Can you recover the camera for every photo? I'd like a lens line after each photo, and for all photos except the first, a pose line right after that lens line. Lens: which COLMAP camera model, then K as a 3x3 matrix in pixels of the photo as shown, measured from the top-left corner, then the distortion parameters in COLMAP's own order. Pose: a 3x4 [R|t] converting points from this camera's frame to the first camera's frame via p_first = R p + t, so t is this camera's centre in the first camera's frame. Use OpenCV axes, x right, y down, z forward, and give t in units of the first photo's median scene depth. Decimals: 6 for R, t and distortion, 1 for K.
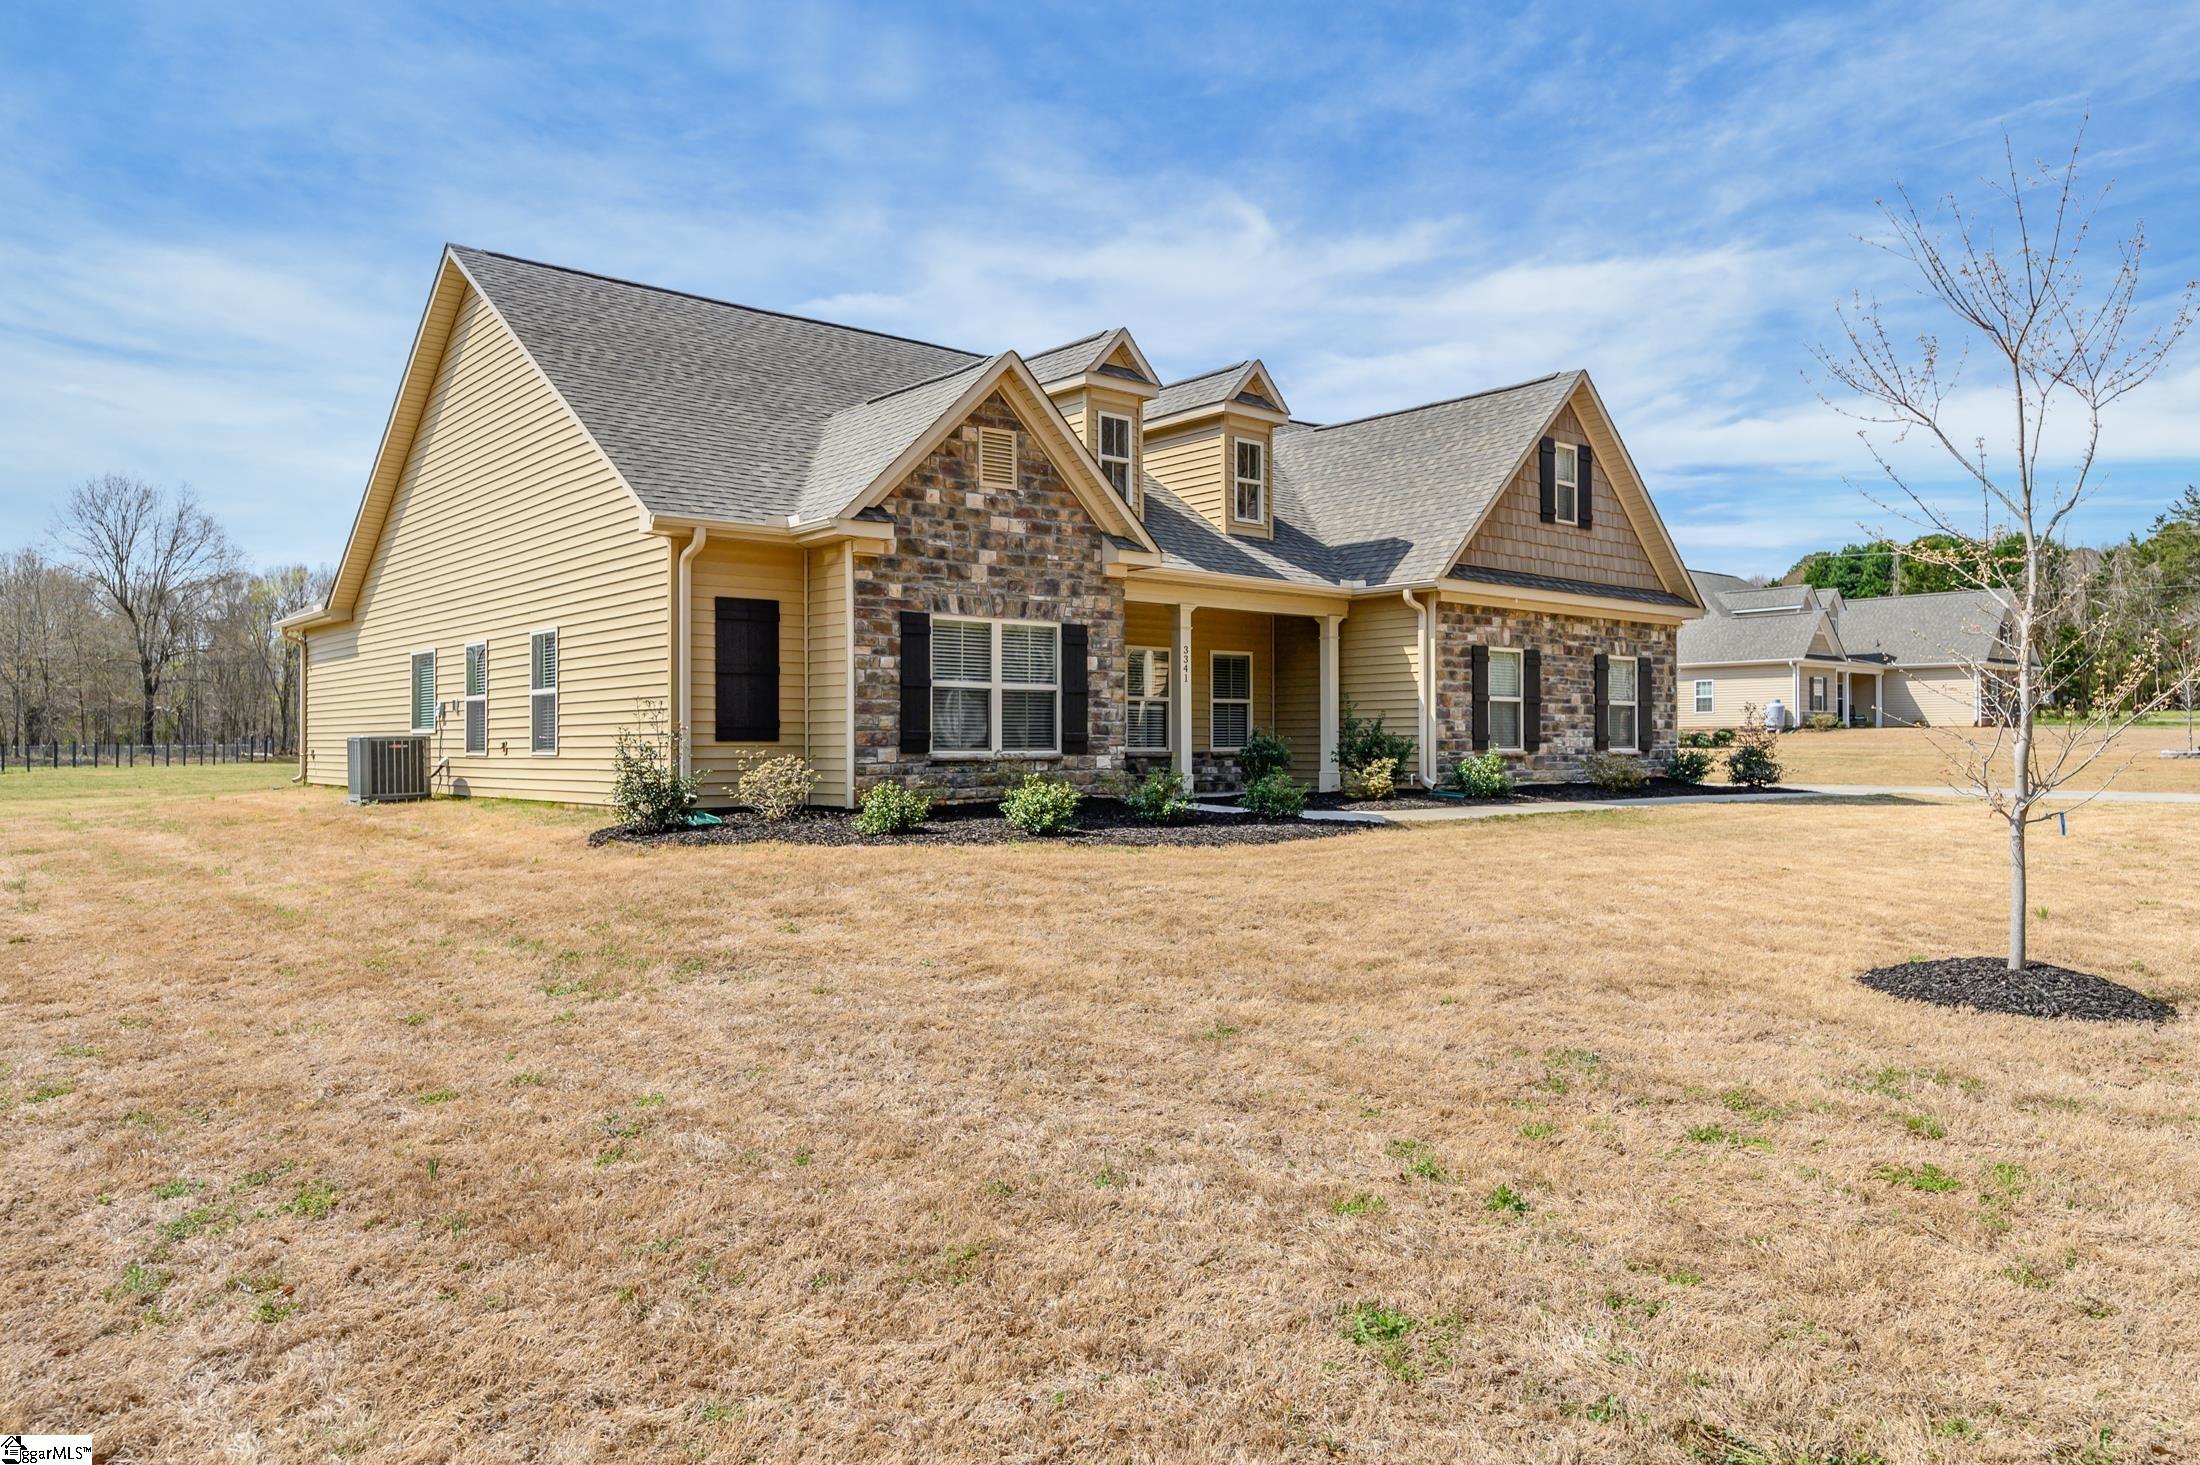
lens RADIAL K [[1483.7, 0, 1107.3], [0, 1483.7, 717.4], [0, 0, 1]] dist [0.017457, -0.000786]
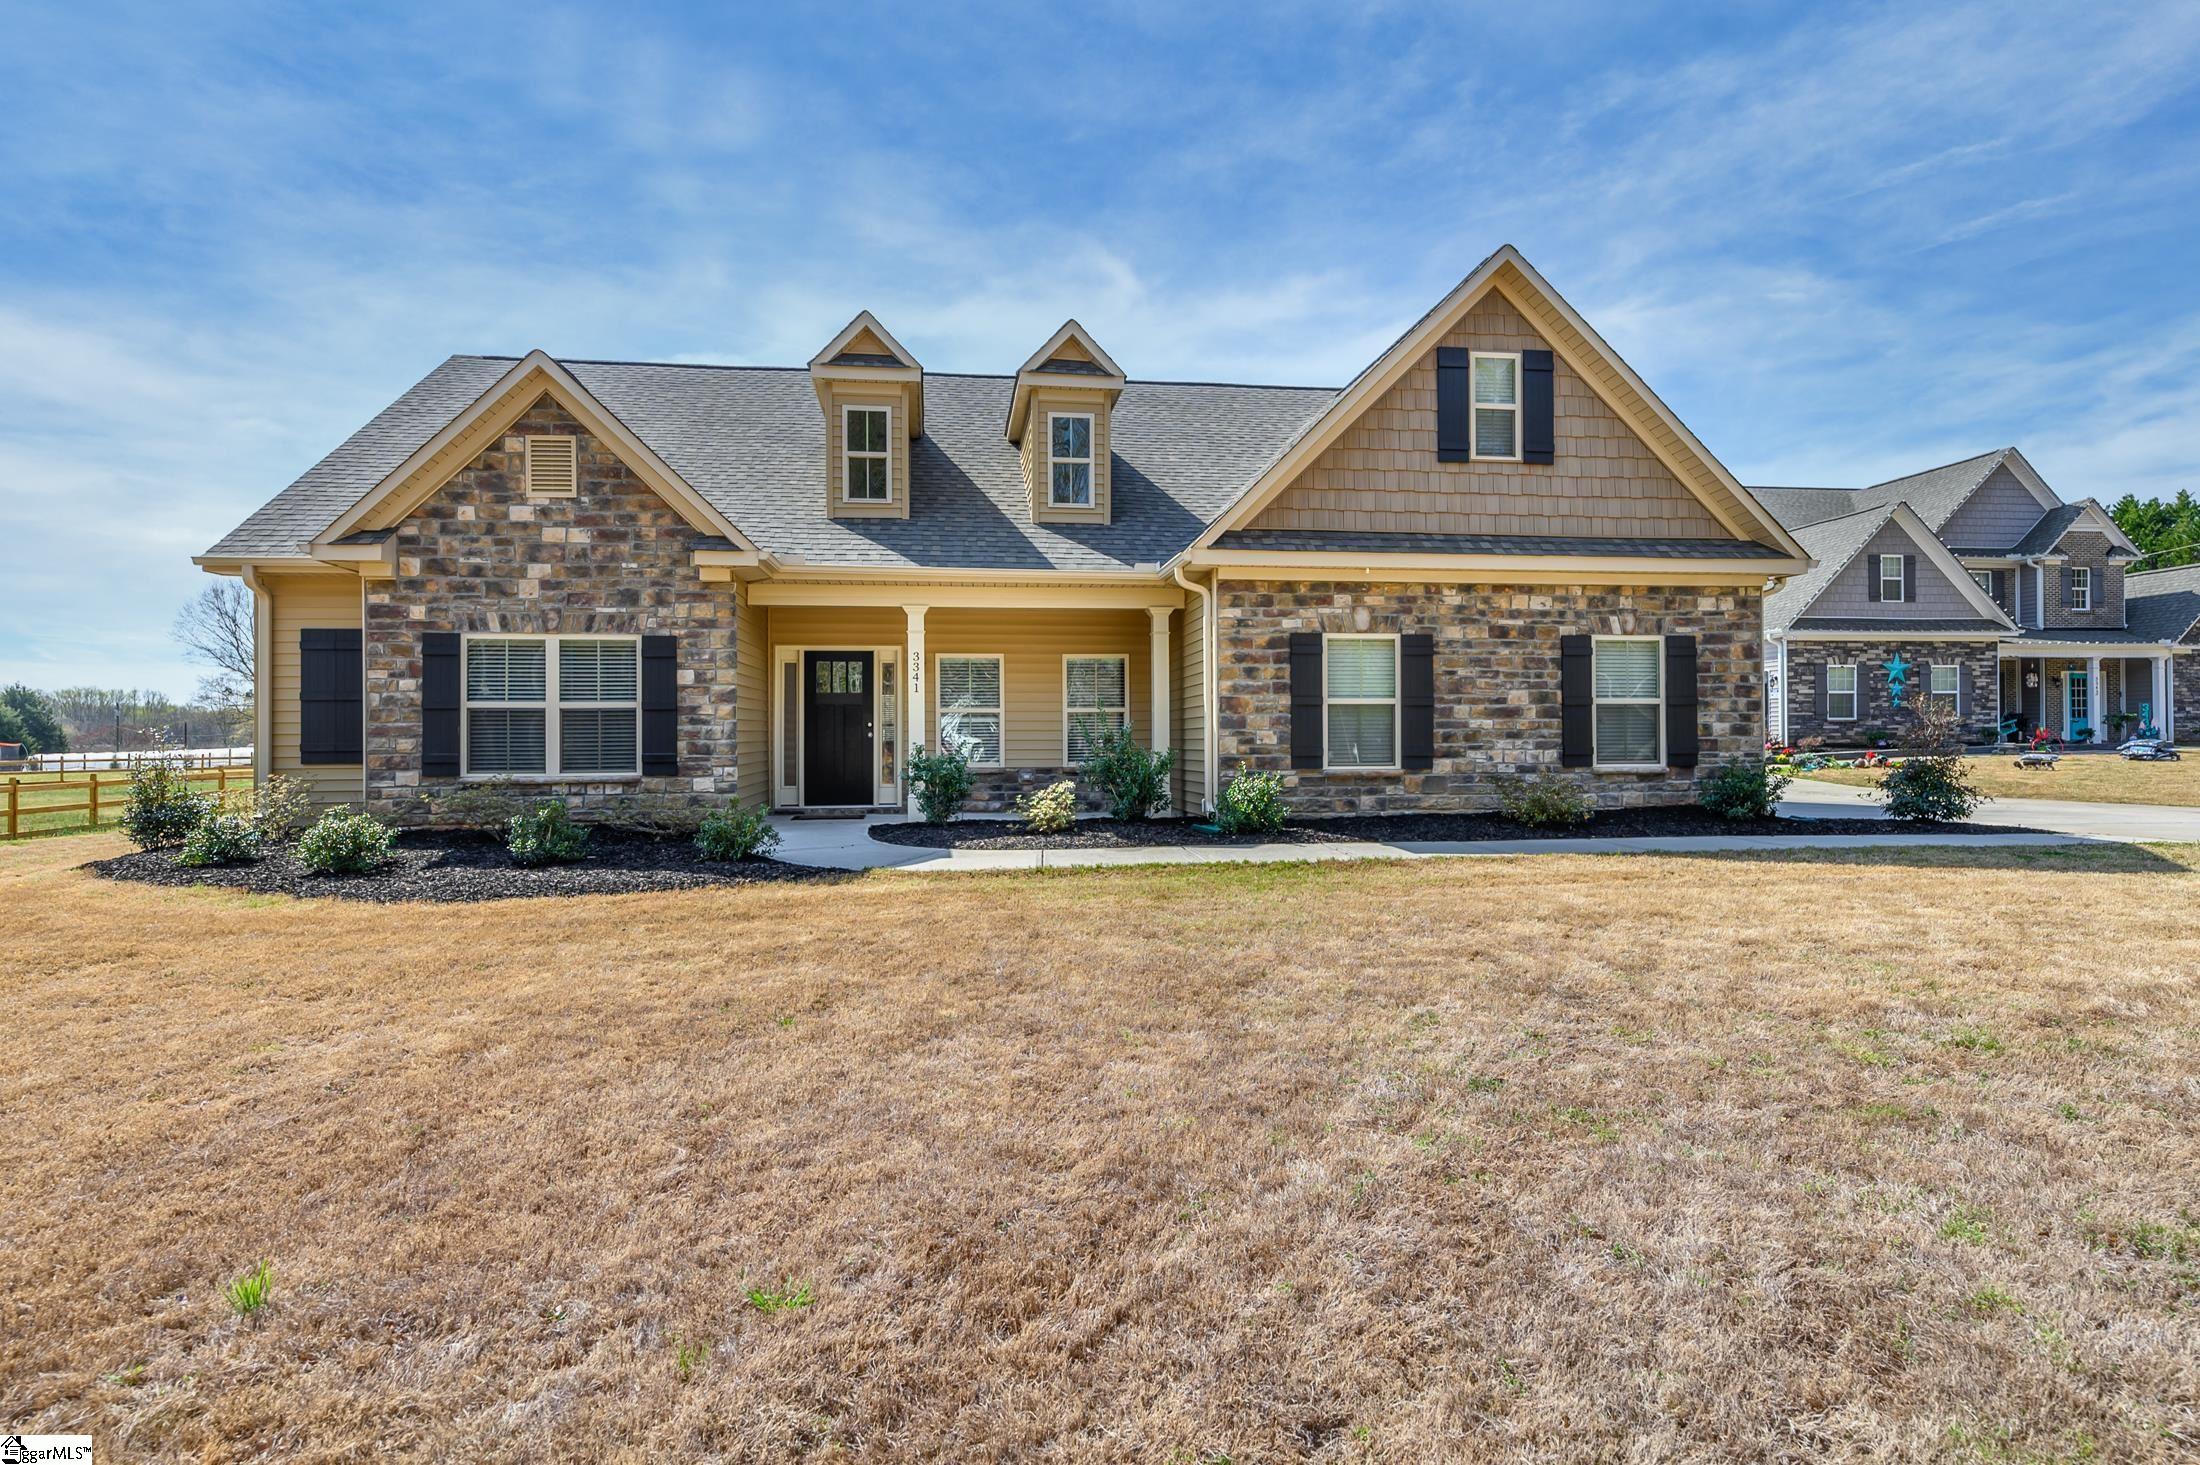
lens RADIAL K [[1137.6, 0, 1100.1], [0, 1137.6, 728.2], [0, 0, 1]] dist [0.012467, -0.000105]
pose [[0.840148, -0.010779, -0.542249, 0.518328], [0.015522, 0.999871, 0.004173, -0.003318], [0.542134, -0.011923, 0.840207, 0.480941]]
